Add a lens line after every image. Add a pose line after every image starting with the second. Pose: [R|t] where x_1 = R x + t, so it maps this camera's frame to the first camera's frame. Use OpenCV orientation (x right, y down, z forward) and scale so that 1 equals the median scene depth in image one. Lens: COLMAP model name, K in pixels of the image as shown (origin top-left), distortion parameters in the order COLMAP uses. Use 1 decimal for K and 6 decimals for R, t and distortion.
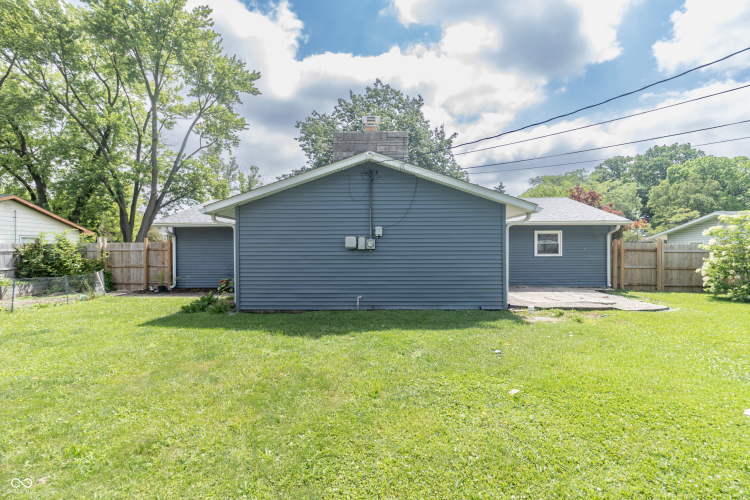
lens RADIAL K [[354.2, 0, 374.2], [0, 354.2, 247.7], [0, 0, 1]] dist [-0.000540, 0.001772]
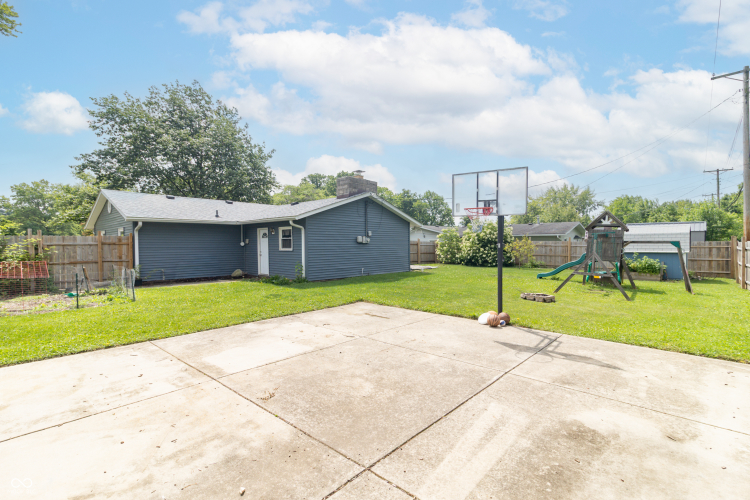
lens RADIAL K [[354.2, 0, 370.4], [0, 354.2, 251.6], [0, 0, 1]] dist [-0.000540, 0.001772]
pose [[0.667759, -0.016827, 0.744188, -0.890831], [-0.001633, 0.999709, 0.024070, 0.002668], [-0.744376, -0.017288, 0.667537, -0.168081]]
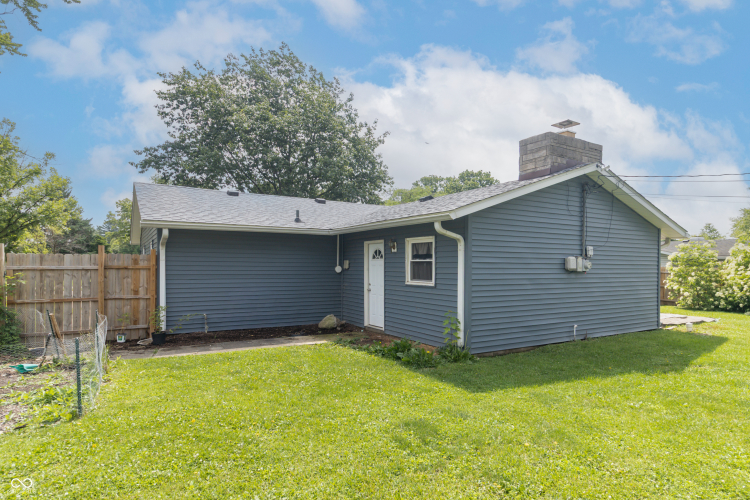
lens RADIAL K [[421.2, 0, 371.8], [0, 421.2, 264.4], [0, 0, 1]] dist [-0.000277, -0.004279]
pose [[0.845713, 0.007117, 0.533590, -0.657094], [-0.011724, 0.999918, 0.005245, -0.008114], [-0.533508, -0.010692, 0.845727, 0.250661]]
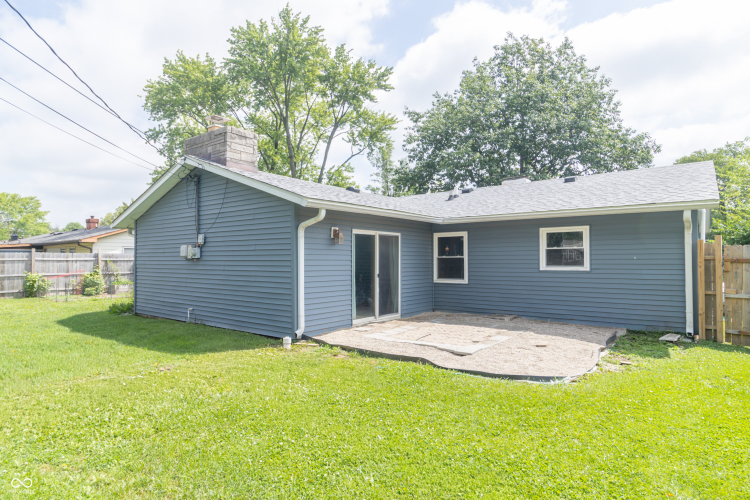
lens RADIAL K [[421.2, 0, 374.8], [0, 421.2, 248.0], [0, 0, 1]] dist [-0.000277, -0.004279]
pose [[0.792059, -0.014906, -0.610263, 0.667436], [0.002489, 0.999772, -0.021190, 0.000959], [0.610440, 0.015265, 0.791916, 0.262189]]
